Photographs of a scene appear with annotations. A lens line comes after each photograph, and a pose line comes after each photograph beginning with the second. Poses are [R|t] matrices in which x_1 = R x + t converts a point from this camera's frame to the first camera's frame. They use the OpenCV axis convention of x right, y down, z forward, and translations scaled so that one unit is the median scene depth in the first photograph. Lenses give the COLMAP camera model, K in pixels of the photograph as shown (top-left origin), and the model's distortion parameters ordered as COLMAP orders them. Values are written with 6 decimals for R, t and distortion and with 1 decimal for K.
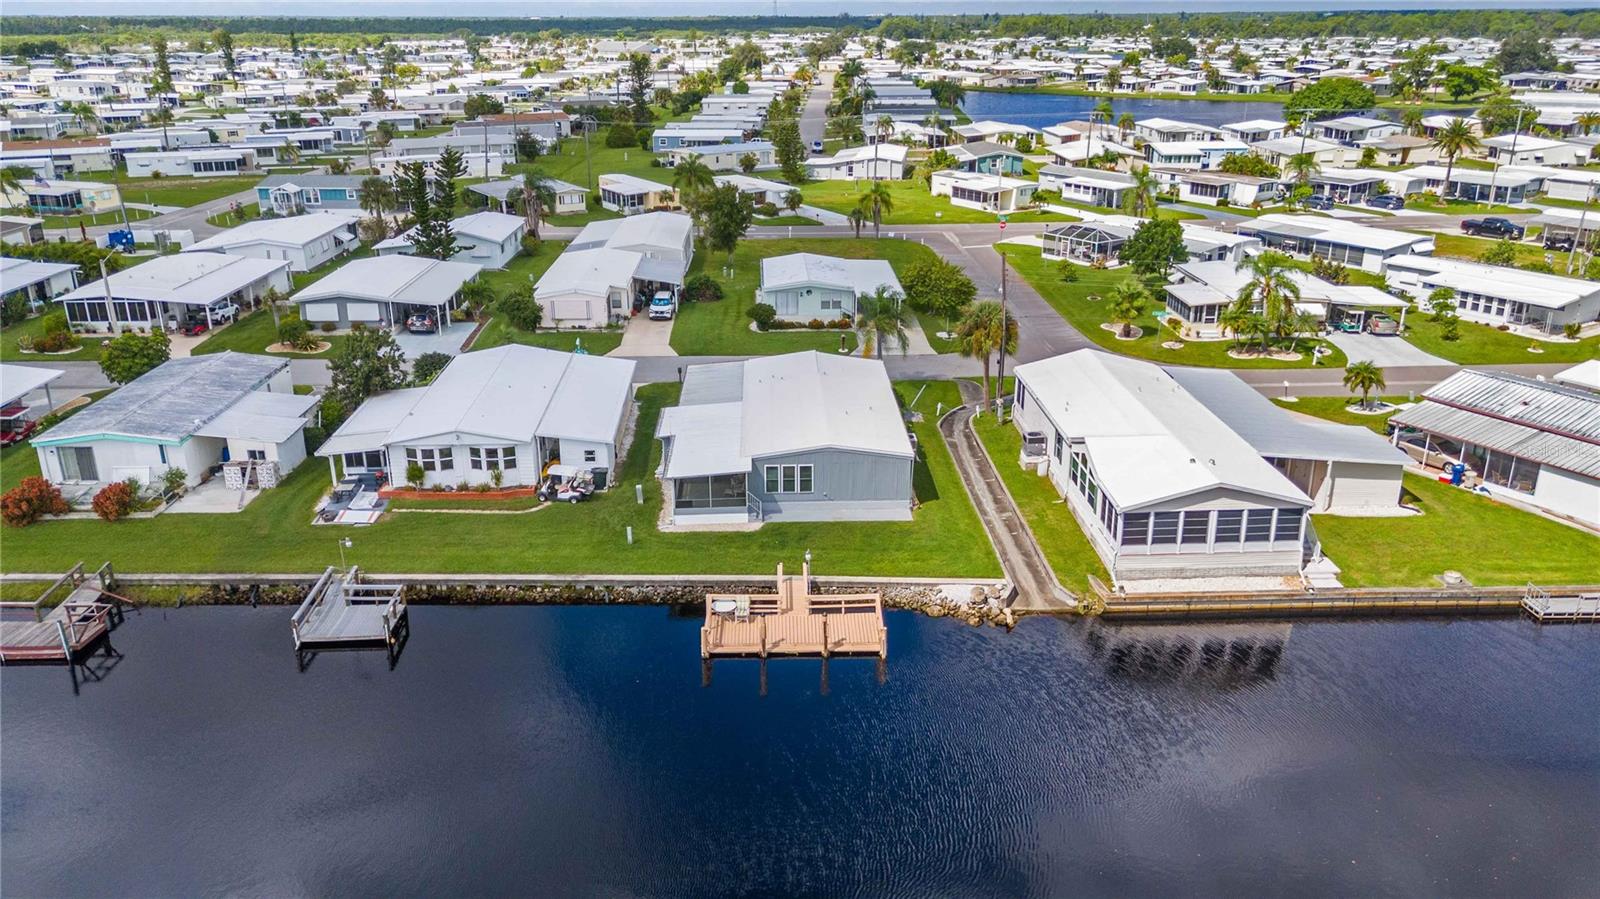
lens RADIAL K [[1171.1, 0, 799.3], [0, 1171.1, 449.8], [0, 0, 1]] dist [0.048311, -0.036313]
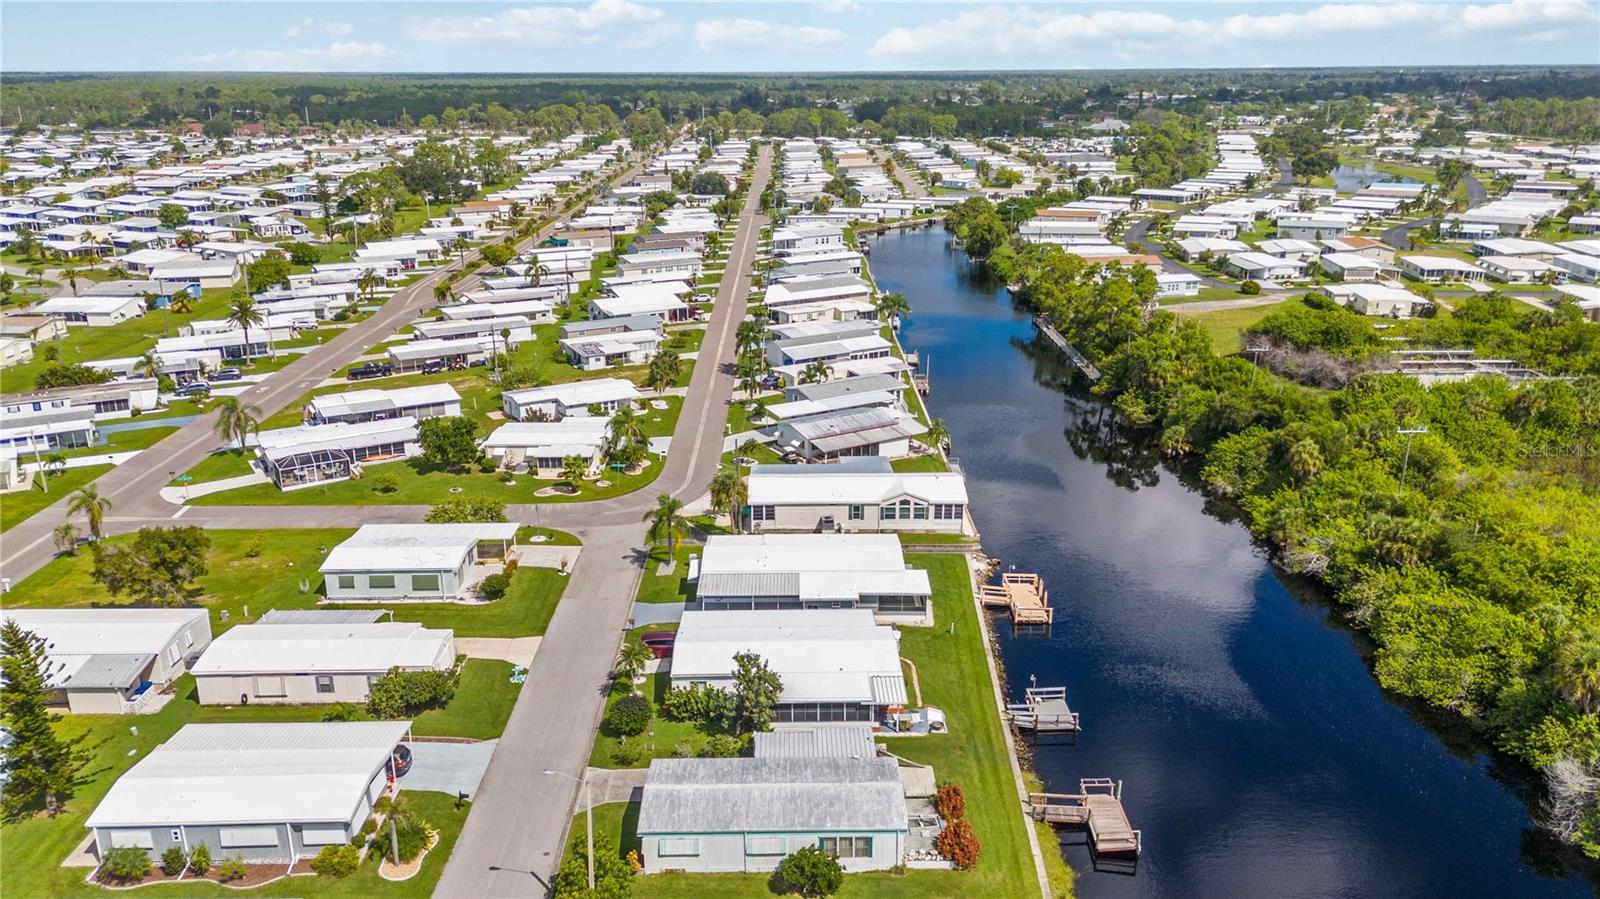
lens RADIAL K [[1171.1, 0, 799.3], [0, 1171.1, 449.8], [0, 0, 1]] dist [0.048311, -0.036313]
pose [[0.023193, -0.308711, 0.950873, -1.455900], [0.351459, 0.892934, 0.281328, -0.618321], [-0.935916, 0.327668, 0.129209, 0.753478]]
